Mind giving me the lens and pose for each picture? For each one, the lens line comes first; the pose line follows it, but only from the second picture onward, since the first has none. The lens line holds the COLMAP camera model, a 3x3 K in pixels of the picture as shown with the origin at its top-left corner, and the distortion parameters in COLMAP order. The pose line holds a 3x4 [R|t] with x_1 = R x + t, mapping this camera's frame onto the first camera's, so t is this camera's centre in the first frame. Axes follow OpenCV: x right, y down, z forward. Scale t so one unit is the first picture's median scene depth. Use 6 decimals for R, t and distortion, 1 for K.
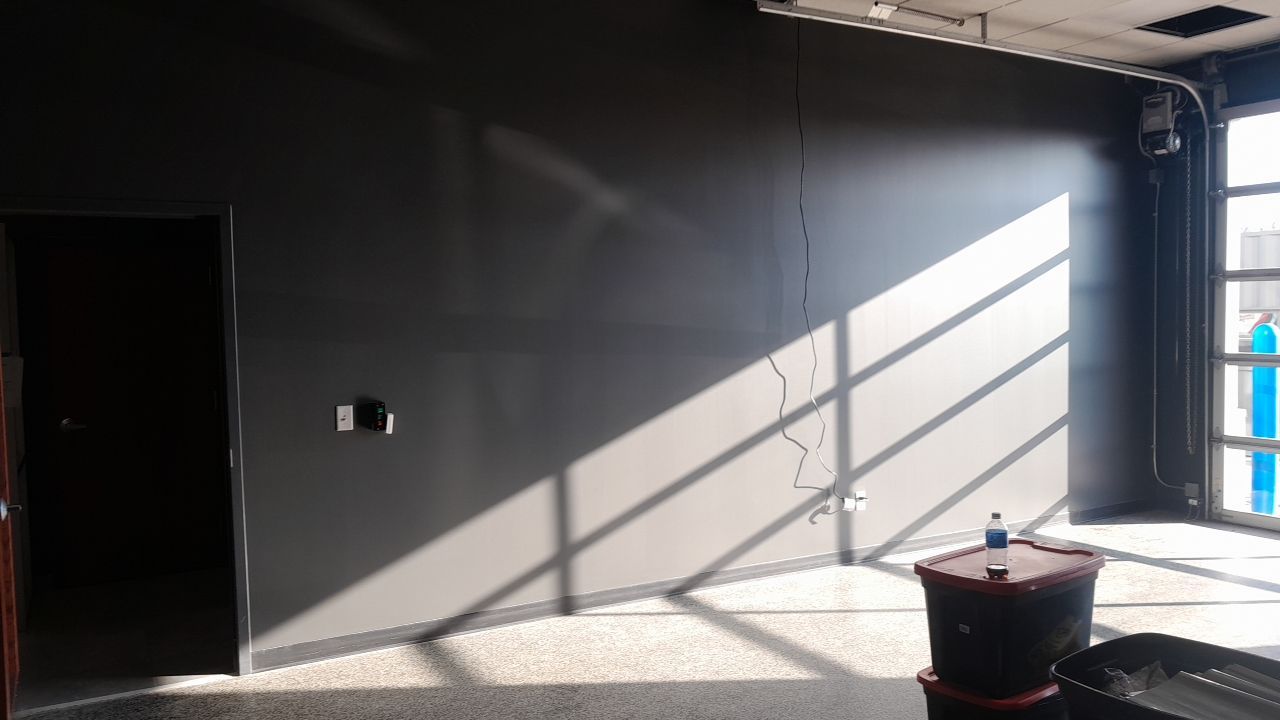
lens RADIAL K [[1001.7, 0, 651.9], [0, 1001.7, 362.1], [0, 0, 1]] dist [0.027320, -0.004796]
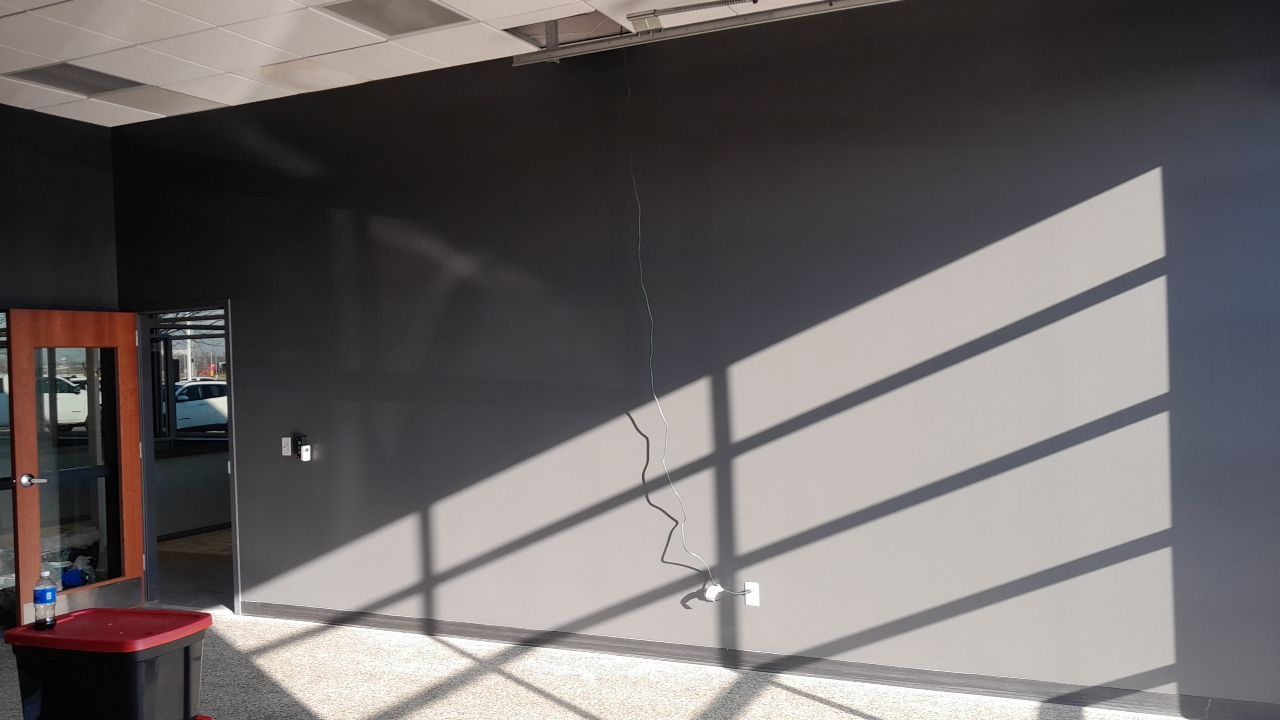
lens RADIAL K [[1037.7, 0, 641.5], [0, 1037.7, 359.3], [0, 0, 1]] dist [0.002794, -0.119658]
pose [[0.578545, 0.001354, -0.815650, 0.894950], [-0.019134, 0.999746, -0.011913, -0.044314], [0.815426, 0.022499, 0.578424, 0.454359]]
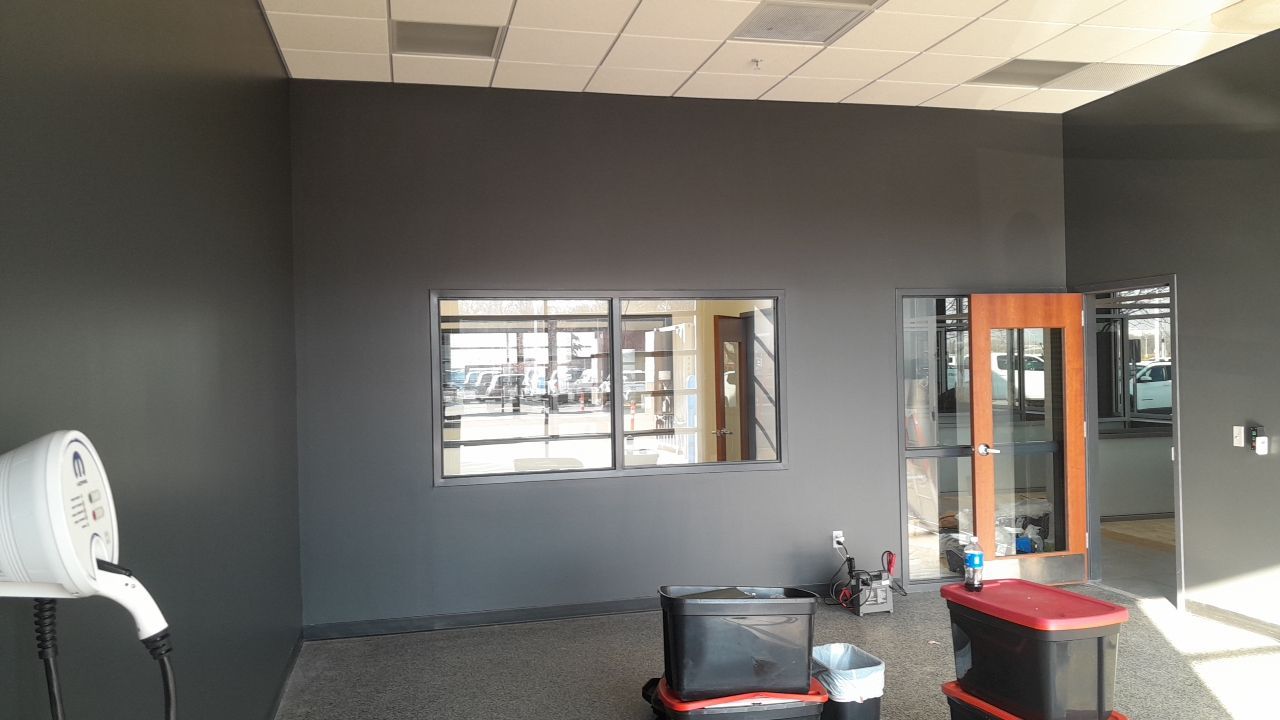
lens RADIAL K [[1001.7, 0, 651.9], [0, 1001.7, 362.1], [0, 0, 1]] dist [0.027320, -0.004796]
pose [[-0.274469, 0.023439, -0.961310, 0.855938], [-0.019325, 0.999367, 0.029885, -0.046343], [0.961402, 0.026779, -0.273842, 0.510890]]
